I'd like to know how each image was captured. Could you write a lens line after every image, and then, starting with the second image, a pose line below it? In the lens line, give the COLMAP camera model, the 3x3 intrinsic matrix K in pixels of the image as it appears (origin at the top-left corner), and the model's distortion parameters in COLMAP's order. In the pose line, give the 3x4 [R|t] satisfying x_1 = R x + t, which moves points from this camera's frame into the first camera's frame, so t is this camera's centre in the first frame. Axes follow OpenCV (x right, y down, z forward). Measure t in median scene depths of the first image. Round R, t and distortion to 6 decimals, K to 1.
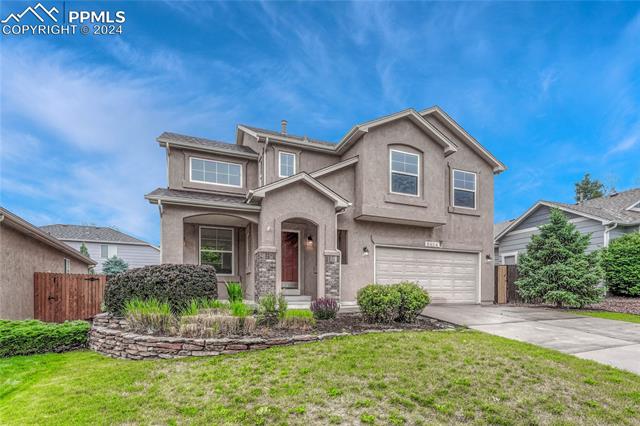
lens RADIAL K [[291.7, 0, 320.0], [0, 291.7, 213.0], [0, 0, 1]] dist [0.000043, -0.000061]
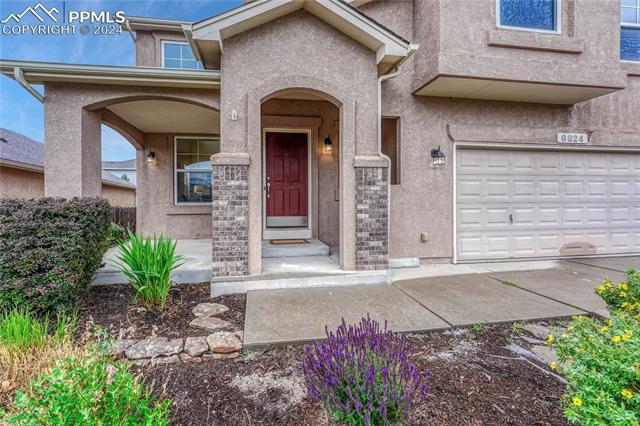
lens RADIAL K [[275.6, 0, 301.2], [0, 275.6, 236.6], [0, 0, 1]] dist [0.002276, 0.000223]
pose [[0.986869, -0.003304, -0.161490, 0.001810], [0.060188, 0.935309, 0.348674, 0.078128], [0.149891, -0.353815, 0.923227, 0.469659]]
